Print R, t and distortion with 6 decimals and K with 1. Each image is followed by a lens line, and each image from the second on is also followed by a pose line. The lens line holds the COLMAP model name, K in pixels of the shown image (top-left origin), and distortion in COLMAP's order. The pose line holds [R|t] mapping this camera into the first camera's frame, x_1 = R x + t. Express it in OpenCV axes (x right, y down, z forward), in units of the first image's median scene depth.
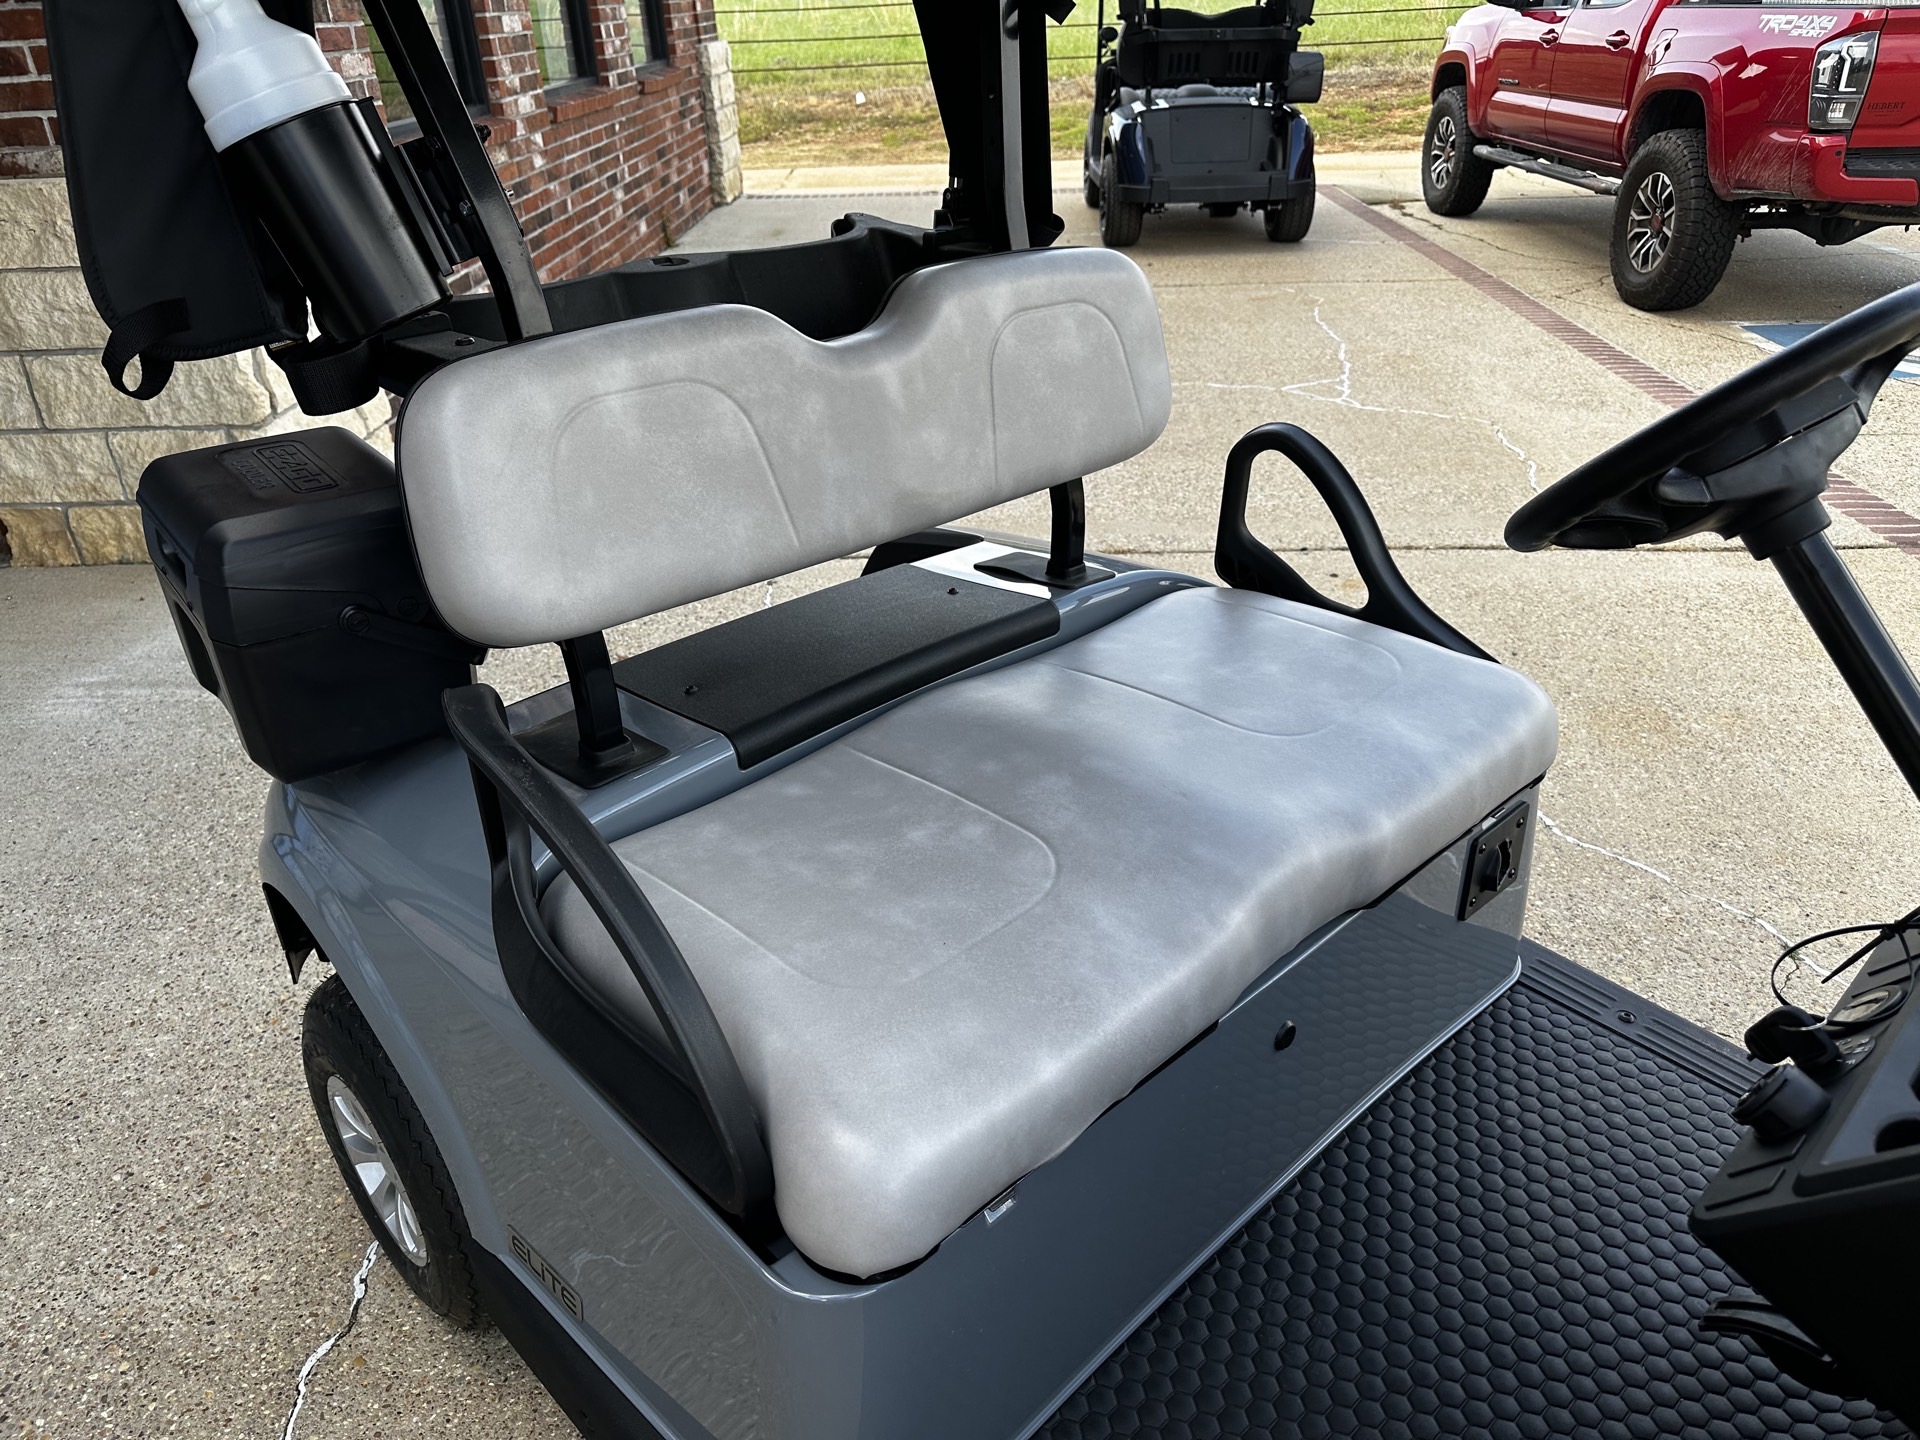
lens RADIAL K [[1346.5, 0, 982.1], [0, 1346.5, 717.0], [0, 0, 1]] dist [0.048423, -0.059671]
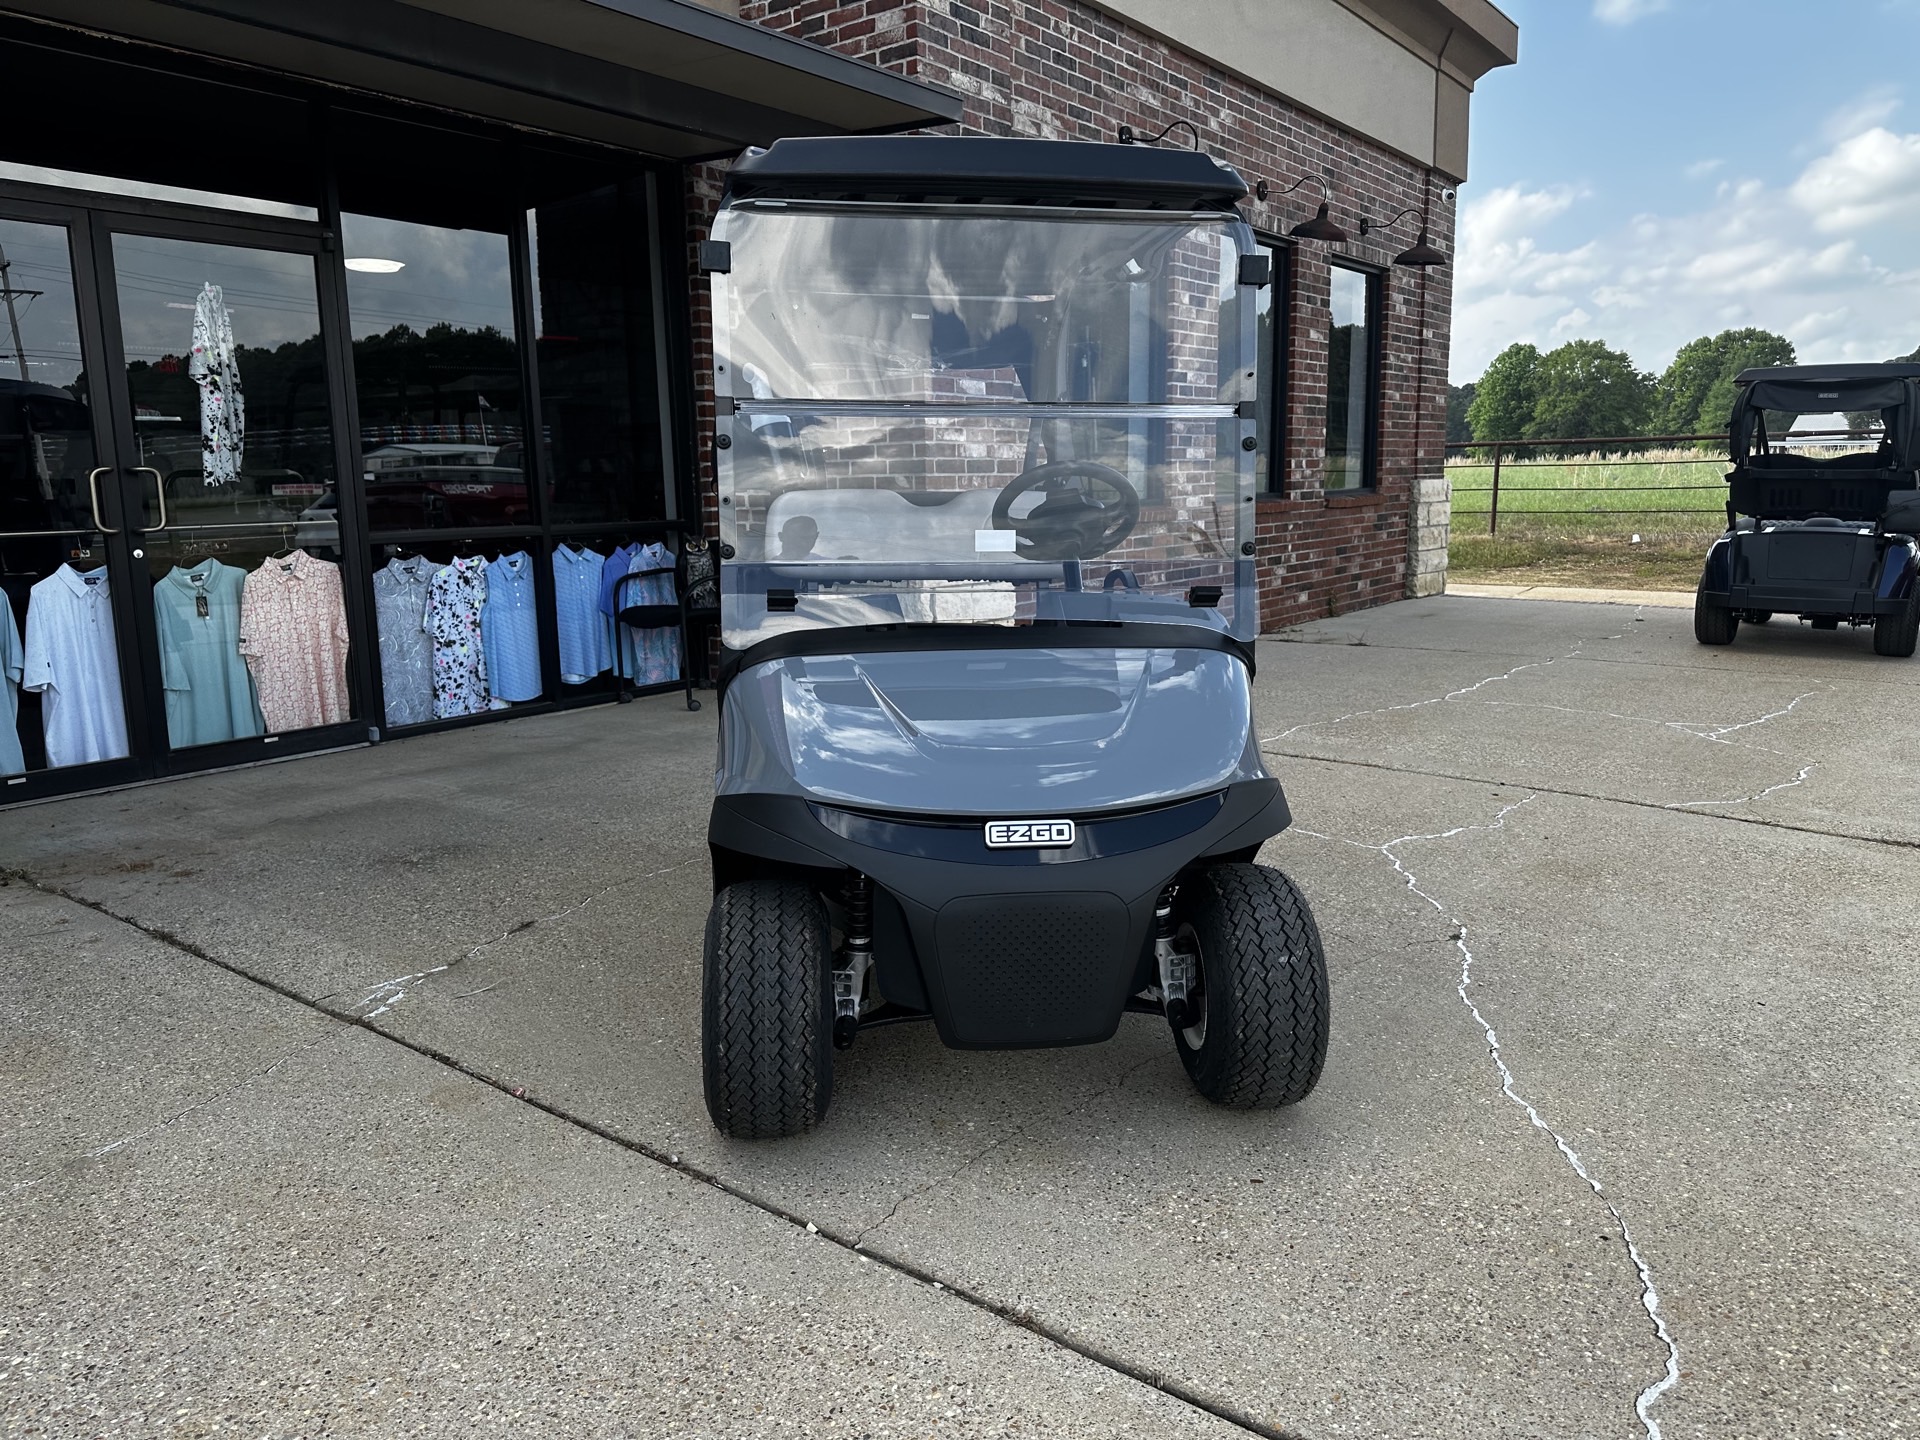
lens RADIAL K [[1346.5, 0, 966.3], [0, 1346.5, 719.4], [0, 0, 1]] dist [0.048423, -0.059671]
pose [[0.796578, 0.127190, -0.591005, 0.291515], [-0.297903, 0.933265, -0.200676, 0.118711], [0.526040, 0.335916, 0.781308, -0.175758]]
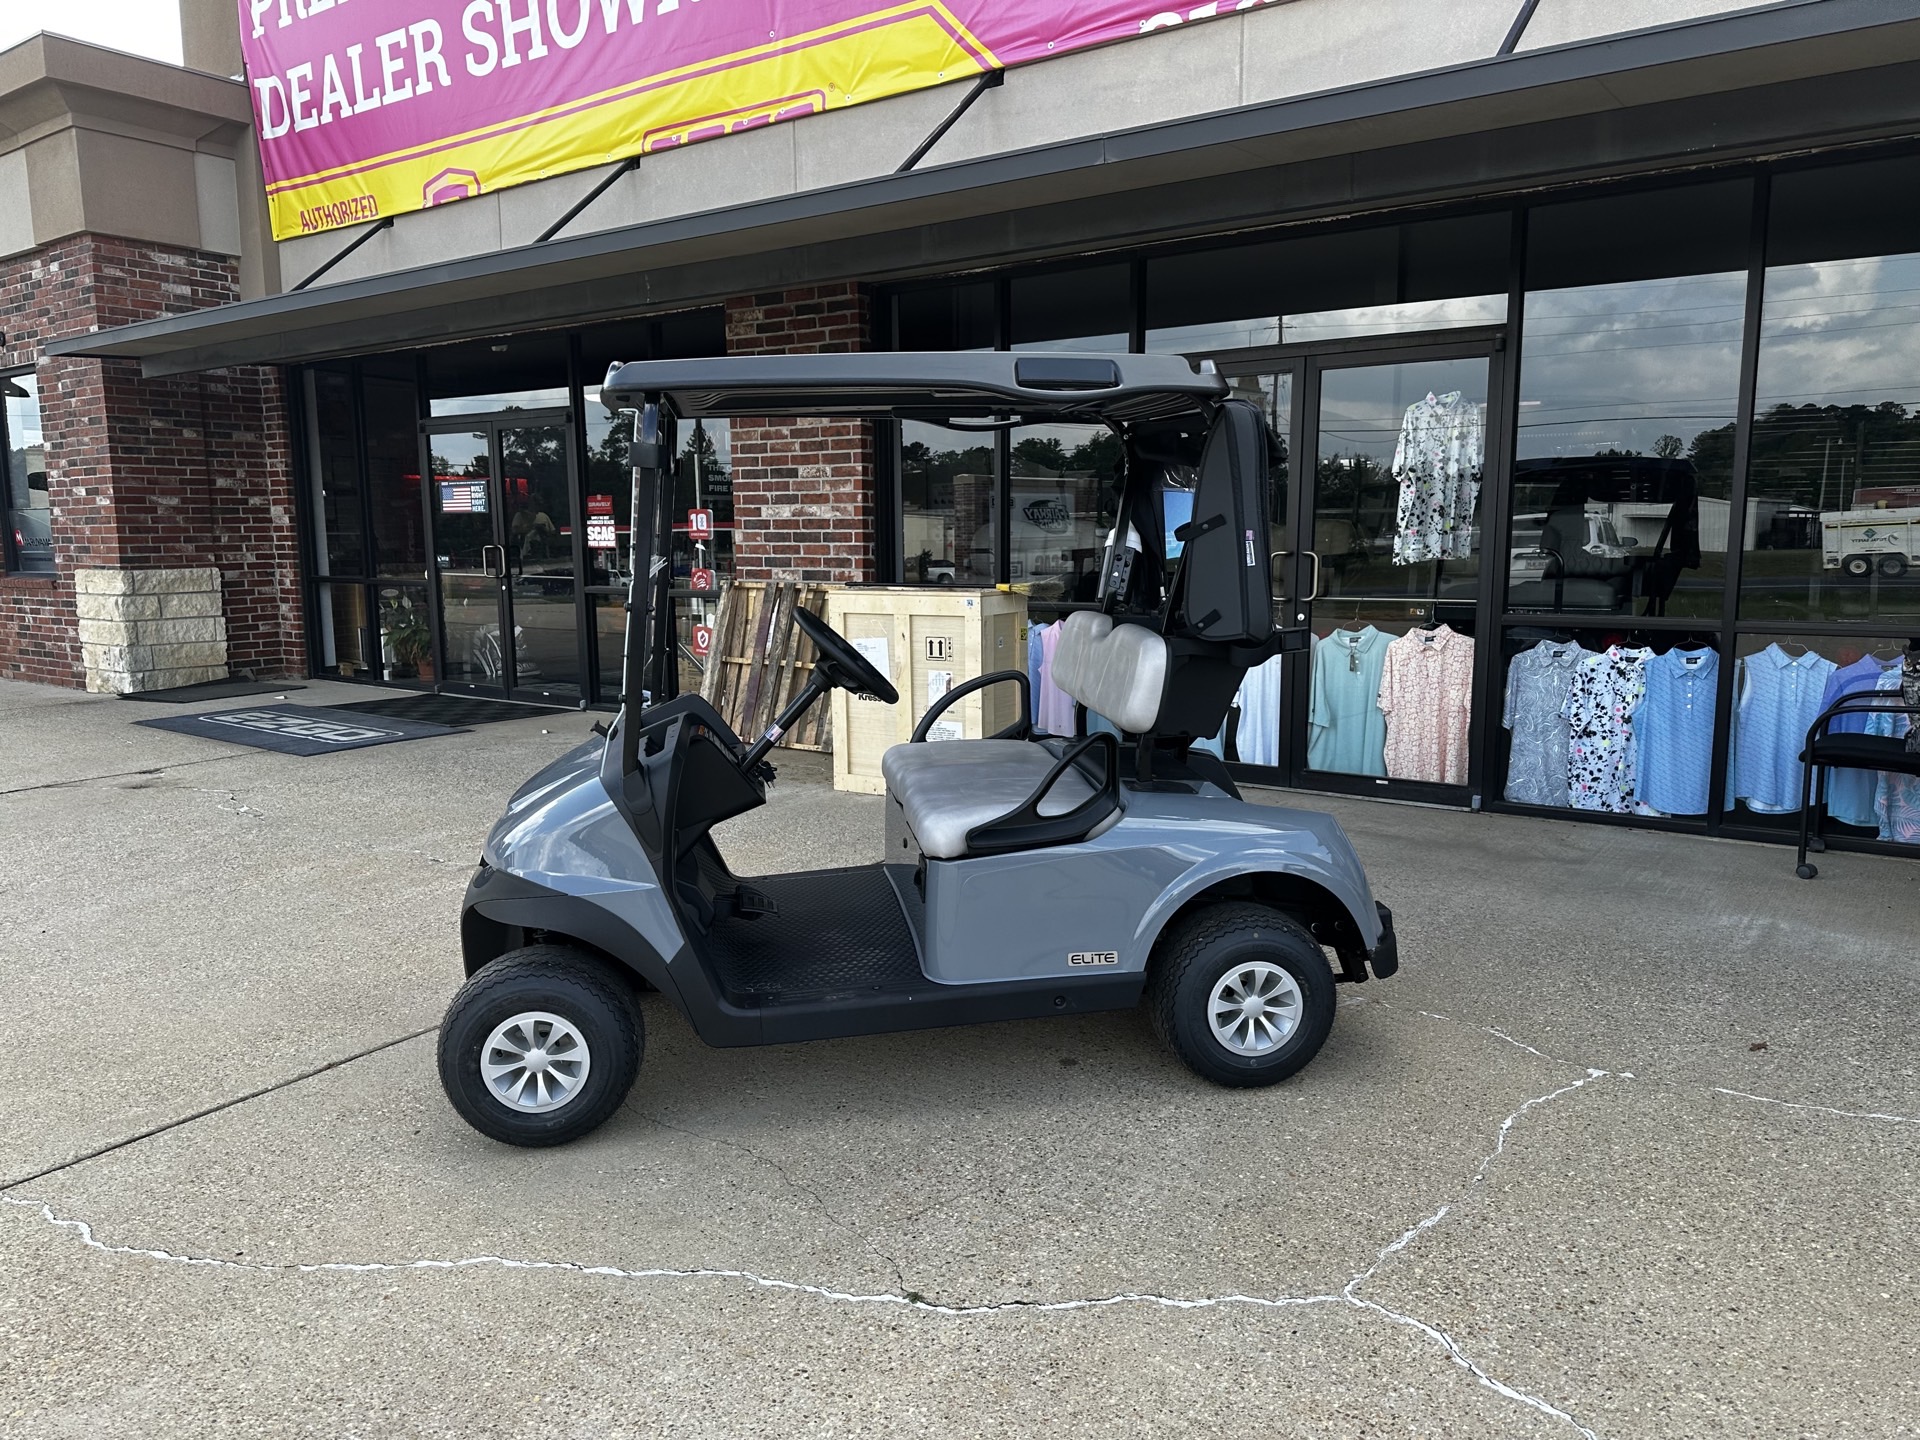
lens RADIAL K [[1346.5, 0, 952.7], [0, 1346.5, 734.1], [0, 0, 1]] dist [0.048423, -0.059671]
pose [[-0.585228, 0.161286, -0.794667, 0.392961], [-0.363376, 0.823940, 0.434834, -0.203295], [0.724890, 0.543240, -0.423585, 0.350736]]
